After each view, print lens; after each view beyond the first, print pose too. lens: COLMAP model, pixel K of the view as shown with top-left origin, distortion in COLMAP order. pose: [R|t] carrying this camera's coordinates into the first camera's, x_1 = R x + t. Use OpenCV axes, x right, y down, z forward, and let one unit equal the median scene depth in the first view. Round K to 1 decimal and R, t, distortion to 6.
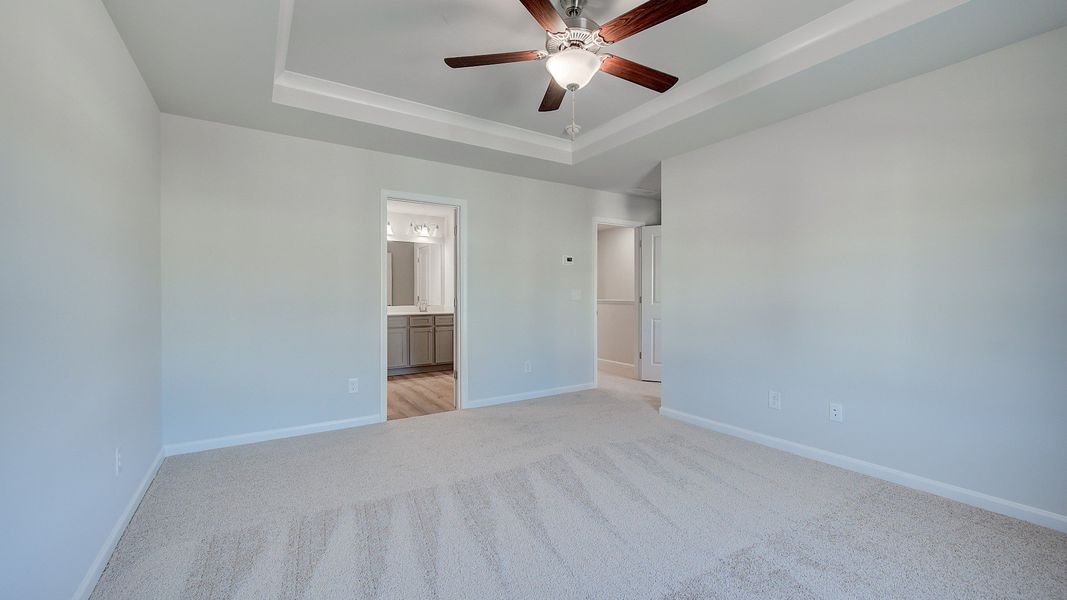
lens RADIAL K [[422.7, 0, 536.9], [0, 422.7, 301.1], [0, 0, 1]] dist [0.000513, 0.000010]
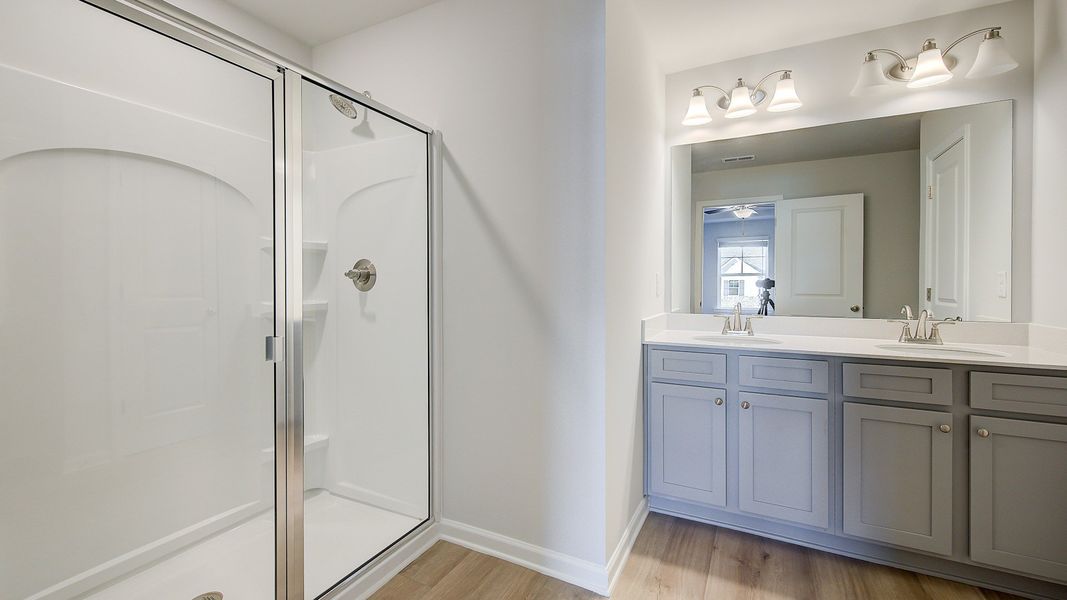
lens RADIAL K [[431.0, 0, 534.7], [0, 431.0, 290.8], [0, 0, 1]] dist [-0.000090, 0.000152]
pose [[0.473670, 0.011400, -0.880629, -0.137287], [-0.006194, 0.999935, 0.009613, -0.012207], [0.880681, 0.000901, 0.473710, 0.645975]]
